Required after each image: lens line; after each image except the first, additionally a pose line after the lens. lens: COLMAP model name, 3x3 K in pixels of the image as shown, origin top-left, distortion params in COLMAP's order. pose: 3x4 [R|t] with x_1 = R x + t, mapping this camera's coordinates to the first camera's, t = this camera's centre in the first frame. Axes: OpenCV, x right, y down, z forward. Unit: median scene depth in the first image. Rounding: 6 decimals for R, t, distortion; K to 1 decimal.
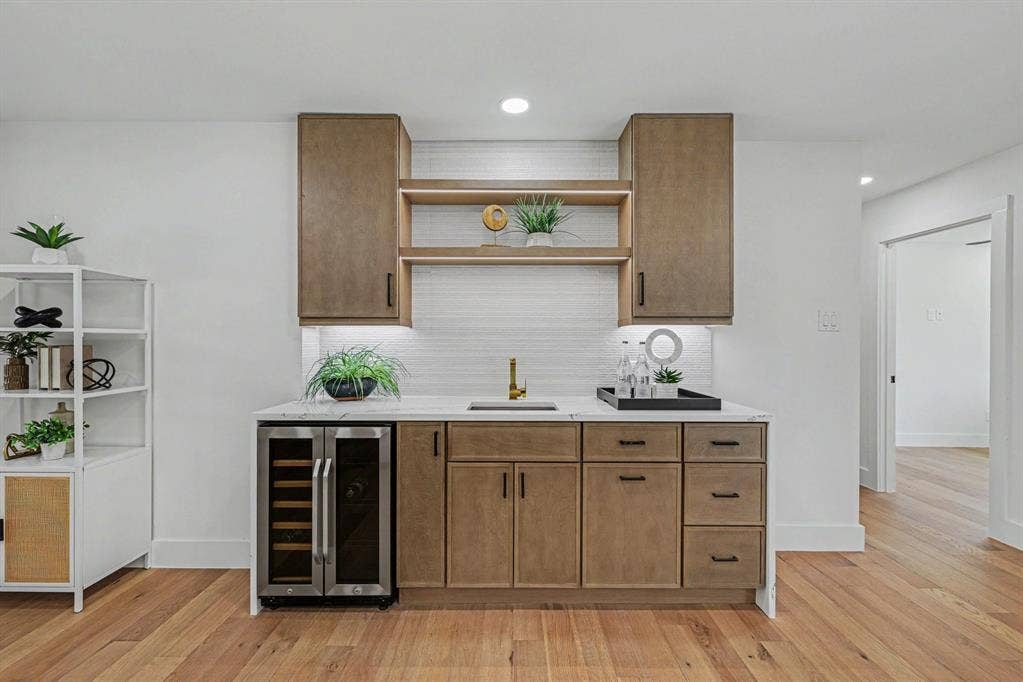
lens RADIAL K [[432.1, 0, 511.5], [0, 432.1, 341.0], [0, 0, 1]] dist [-0.000656, 0.000002]
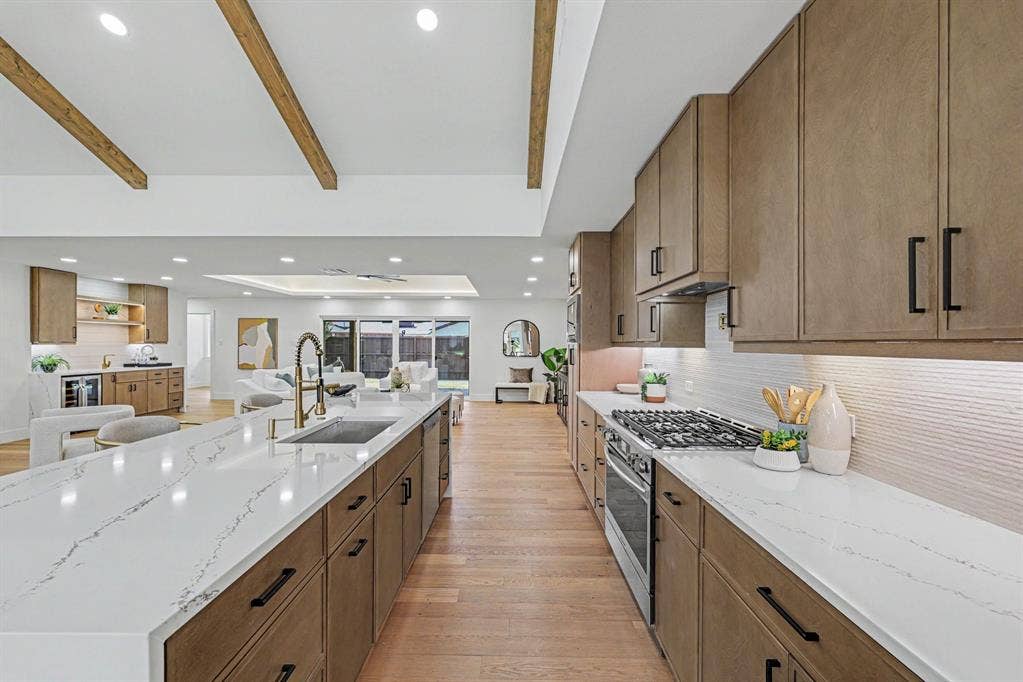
lens RADIAL K [[432.1, 0, 511.5], [0, 432.1, 341.0], [0, 0, 1]] dist [-0.000656, 0.000002]
pose [[0.011320, 0.000241, 0.999936, -3.188524], [0.004333, 0.999991, -0.000290, -0.049746], [-0.999927, 0.004336, 0.011319, -2.013688]]
